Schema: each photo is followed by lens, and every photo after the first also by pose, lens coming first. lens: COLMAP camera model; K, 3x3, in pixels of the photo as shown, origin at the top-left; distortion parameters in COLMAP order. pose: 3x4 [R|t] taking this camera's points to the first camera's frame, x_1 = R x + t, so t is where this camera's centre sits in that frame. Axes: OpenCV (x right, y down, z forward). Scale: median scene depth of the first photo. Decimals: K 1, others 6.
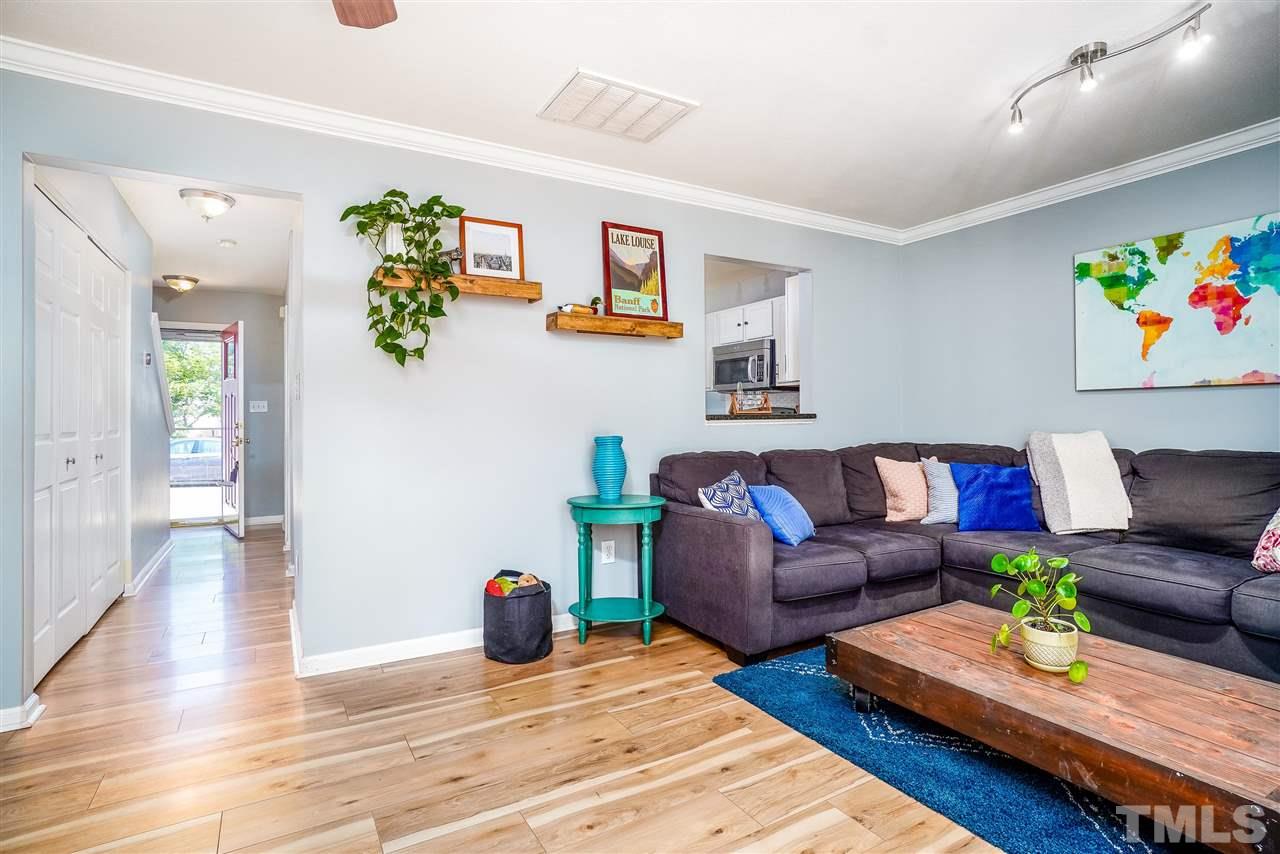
lens RADIAL K [[626.1, 0, 639.9], [0, 626.1, 416.1], [0, 0, 1]] dist [-0.013463, 0.000218]
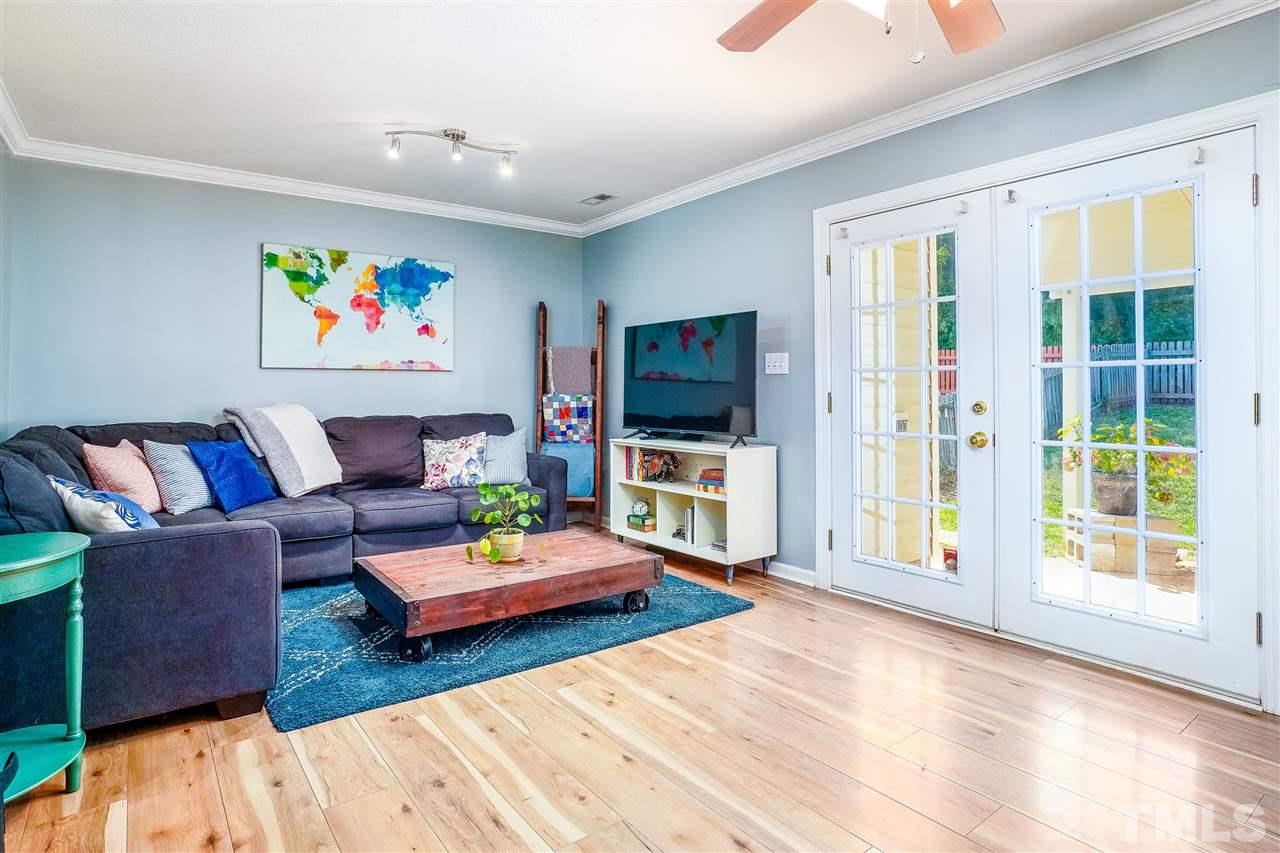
lens RADIAL K [[649.8, 0, 641.6], [0, 649.8, 390.0], [0, 0, 1]] dist [-0.002322, 0.000601]
pose [[-0.068256, 0.008538, 0.997631, -0.572319], [-0.001061, 0.999962, -0.008630, 0.008617], [-0.997667, -0.001647, -0.068244, 0.496983]]
